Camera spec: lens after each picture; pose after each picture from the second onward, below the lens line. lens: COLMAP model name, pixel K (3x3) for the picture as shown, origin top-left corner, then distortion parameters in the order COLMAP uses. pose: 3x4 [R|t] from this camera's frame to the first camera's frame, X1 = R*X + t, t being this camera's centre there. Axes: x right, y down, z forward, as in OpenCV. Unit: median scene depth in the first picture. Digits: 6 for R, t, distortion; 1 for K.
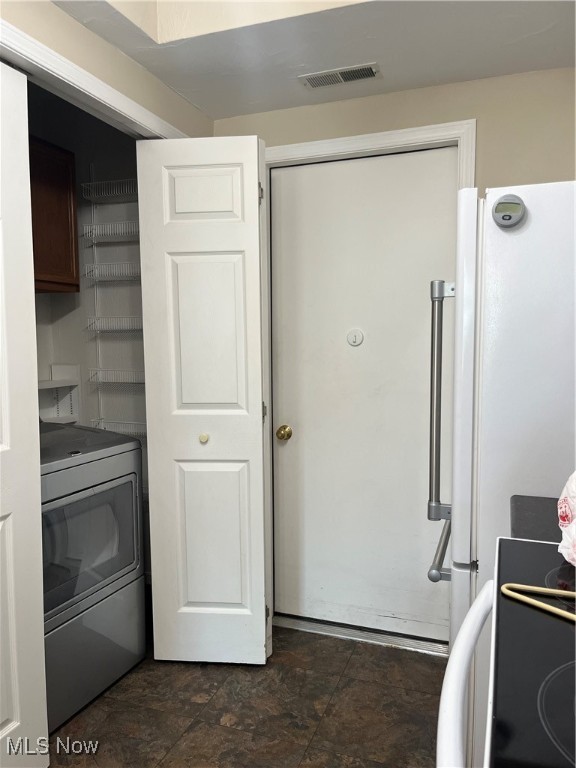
lens RADIAL K [[581.1, 0, 285.9], [0, 581.1, 389.5], [0, 0, 1]] dist [0.011602, -0.018706]
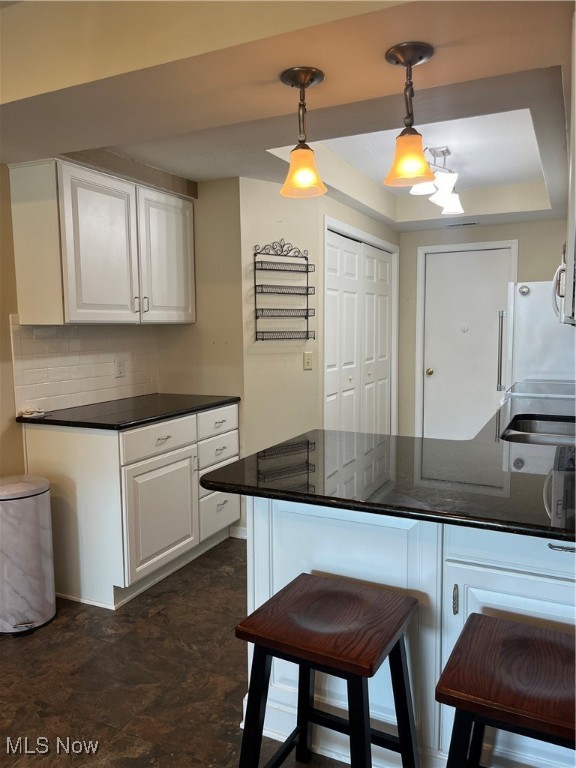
lens RADIAL K [[581.1, 0, 287.3], [0, 581.1, 385.2], [0, 0, 1]] dist [0.011602, -0.018706]
pose [[0.995187, 0.002457, -0.097965, -0.452657], [-0.000257, 0.999748, 0.022457, 0.107350], [0.097995, -0.022324, 0.994936, -1.754387]]
